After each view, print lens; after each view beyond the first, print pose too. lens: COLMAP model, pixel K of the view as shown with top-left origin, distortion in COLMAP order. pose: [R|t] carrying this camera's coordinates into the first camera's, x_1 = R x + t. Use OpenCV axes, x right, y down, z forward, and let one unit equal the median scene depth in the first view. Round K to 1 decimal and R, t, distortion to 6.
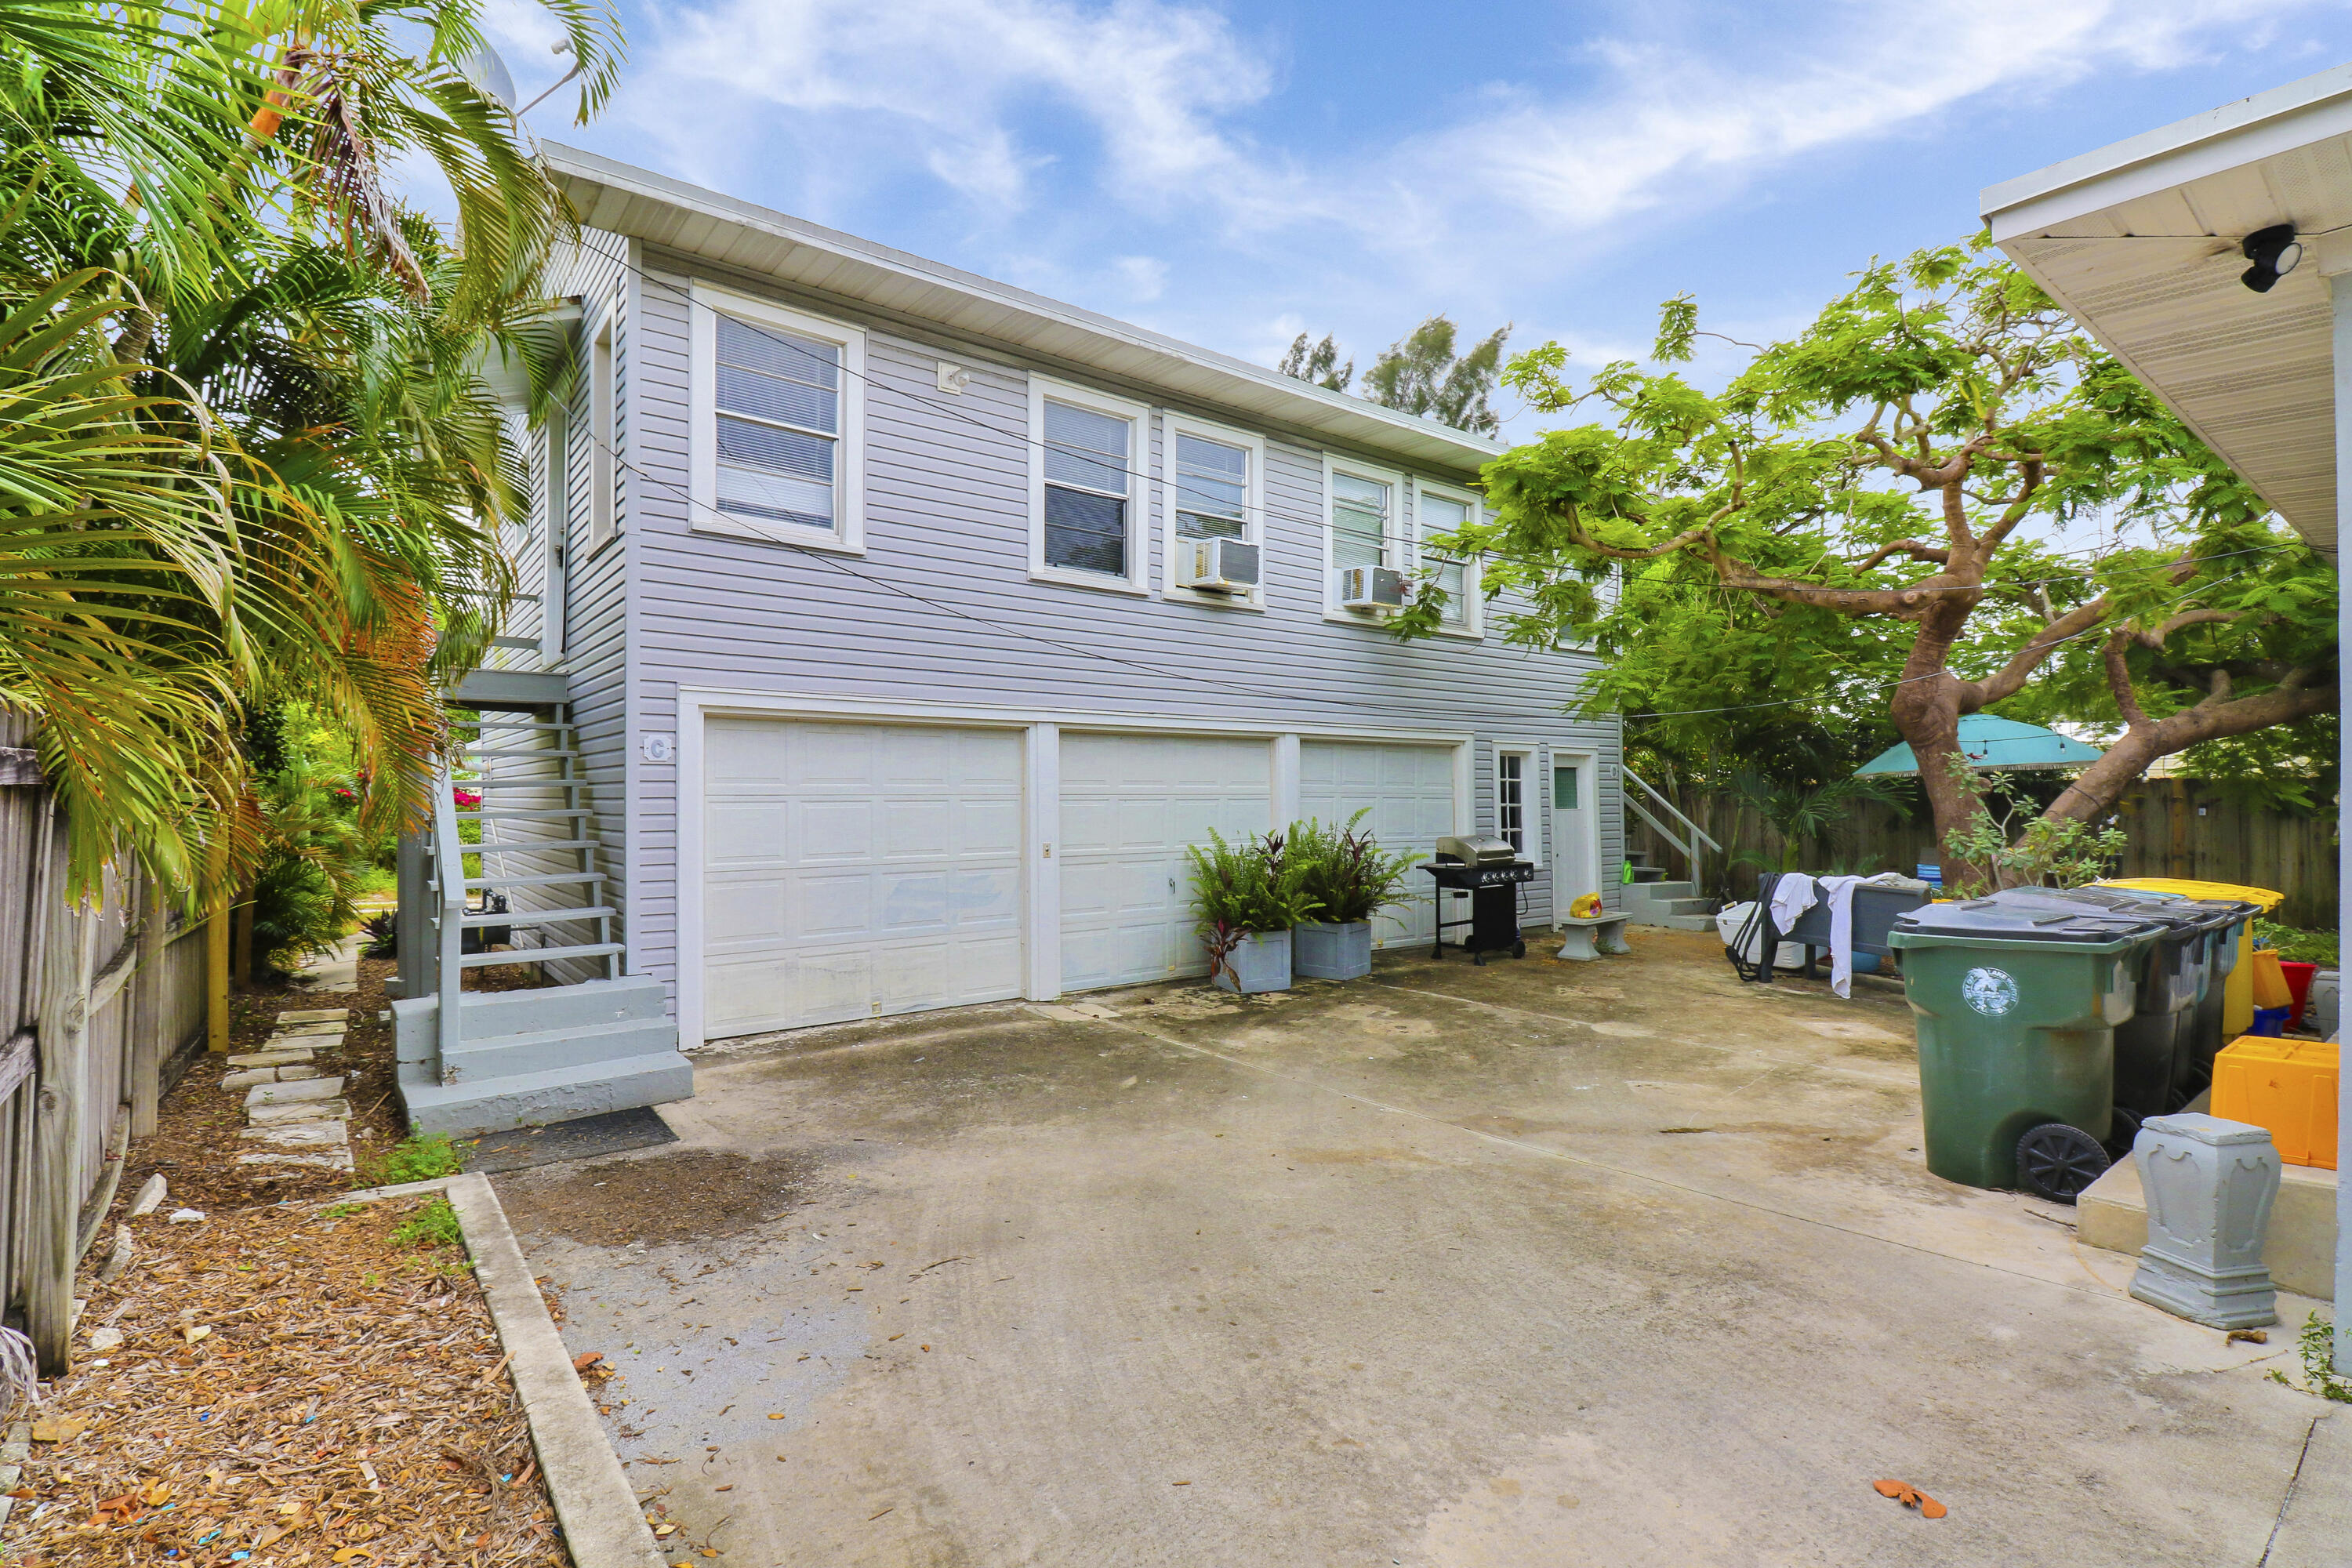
lens RADIAL K [[1106.3, 0, 1181.3], [0, 1106.3, 783.8], [0, 0, 1]] dist [-0.000526, -0.010863]
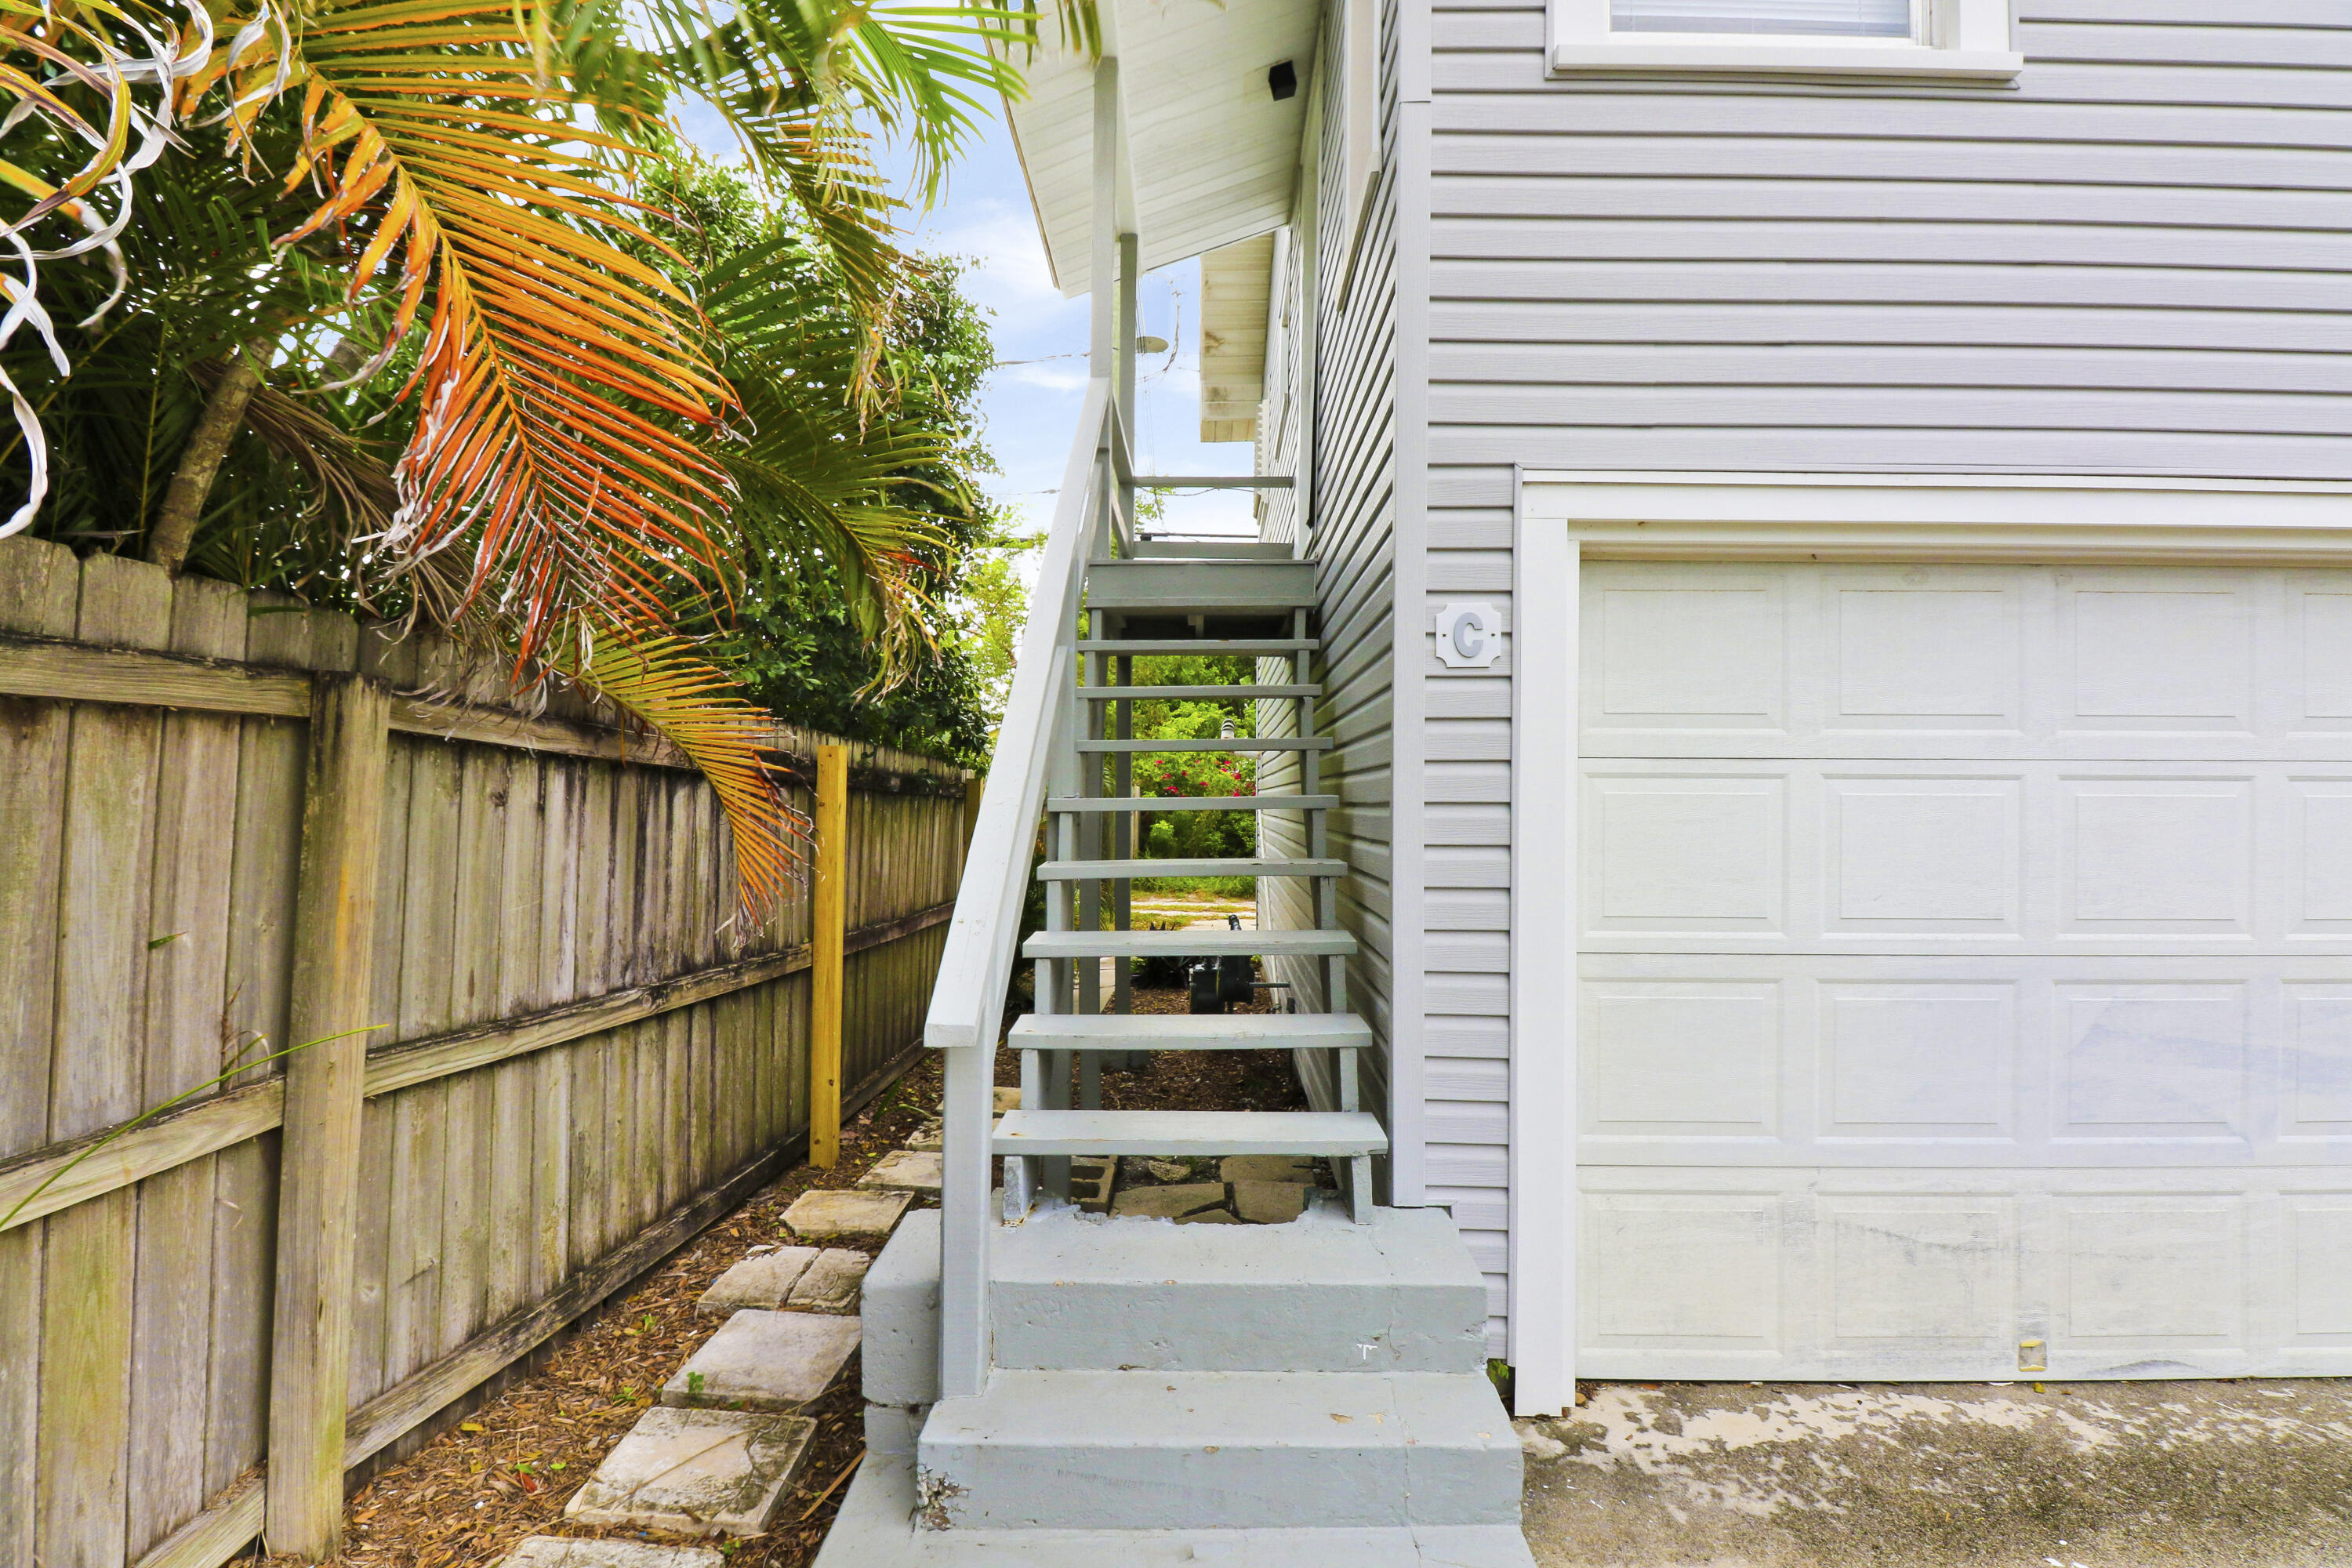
lens RADIAL K [[1106.3, 0, 1181.3], [0, 1106.3, 783.8], [0, 0, 1]] dist [-0.000526, -0.010863]
pose [[0.772066, 0.001941, -0.635539, -0.273330], [-0.003802, 0.999992, -0.001564, 0.020044], [0.635531, 0.003624, 0.772067, 0.571171]]
